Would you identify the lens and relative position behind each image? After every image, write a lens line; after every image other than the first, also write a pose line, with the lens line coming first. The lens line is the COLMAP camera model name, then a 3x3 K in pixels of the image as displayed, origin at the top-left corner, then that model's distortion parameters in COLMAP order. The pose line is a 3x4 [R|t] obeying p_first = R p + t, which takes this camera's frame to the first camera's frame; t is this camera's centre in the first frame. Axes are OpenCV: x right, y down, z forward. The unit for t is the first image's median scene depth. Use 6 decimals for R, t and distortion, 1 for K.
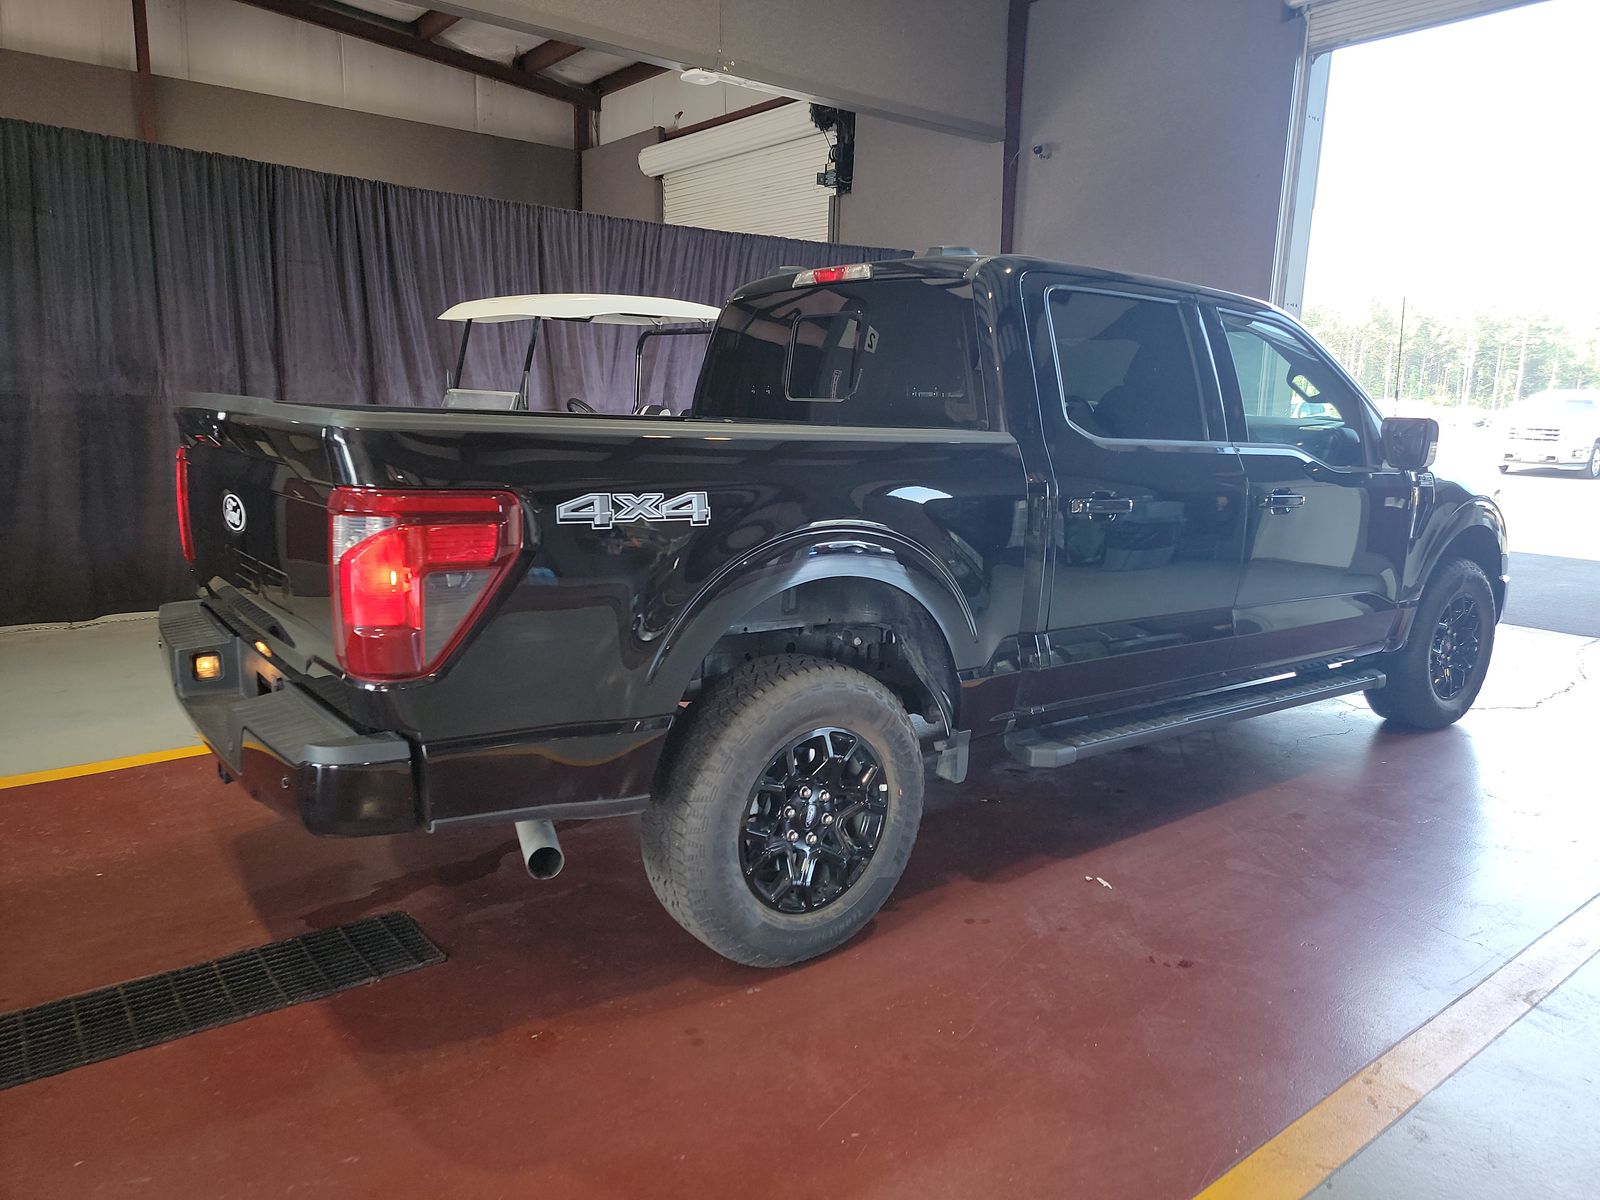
lens RADIAL K [[1123.5, 0, 799.7], [0, 1123.5, 618.6], [0, 0, 1]] dist [0.028454, -0.007479]
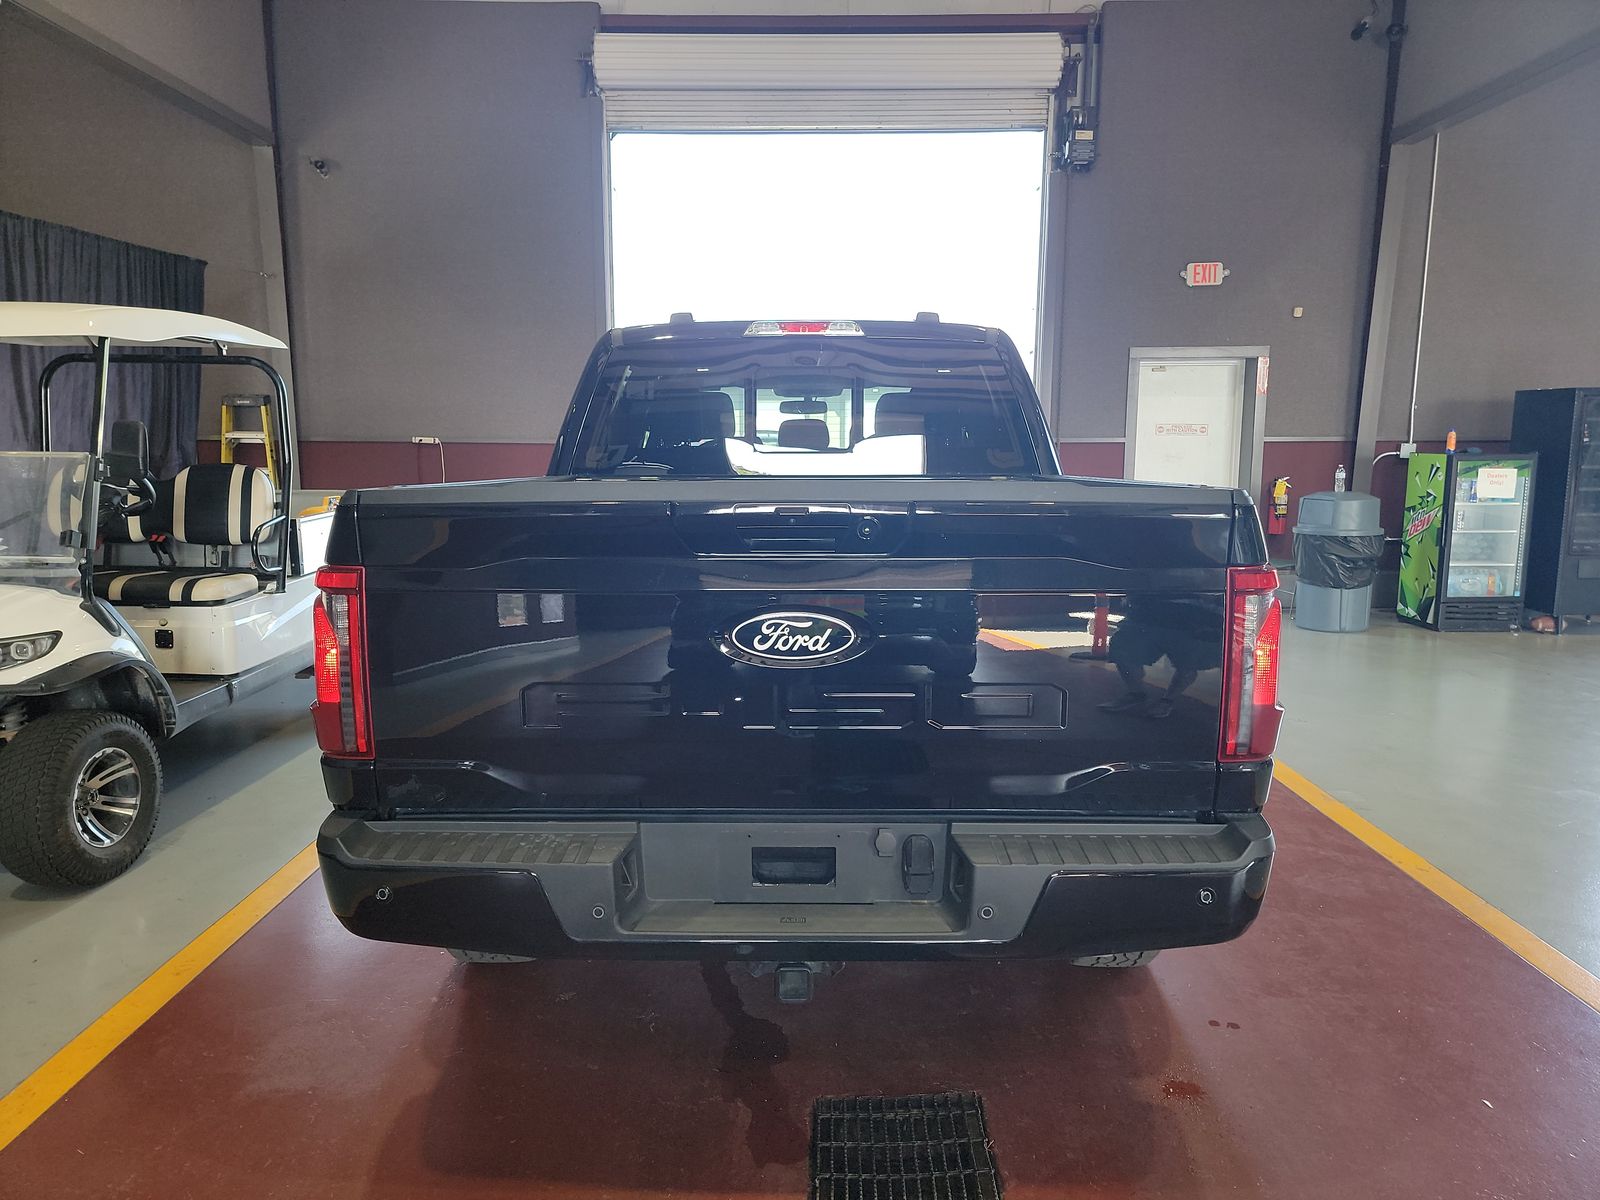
lens RADIAL K [[1096.0, 0, 800.0], [0, 1096.0, 600.0], [0, 0, 1]] dist [0.033608, -0.001489]
pose [[0.616919, -0.142010, 0.774109, -0.519274], [0.165636, 0.984984, 0.048693, -0.075294], [-0.769400, 0.098181, 0.631177, 0.268683]]
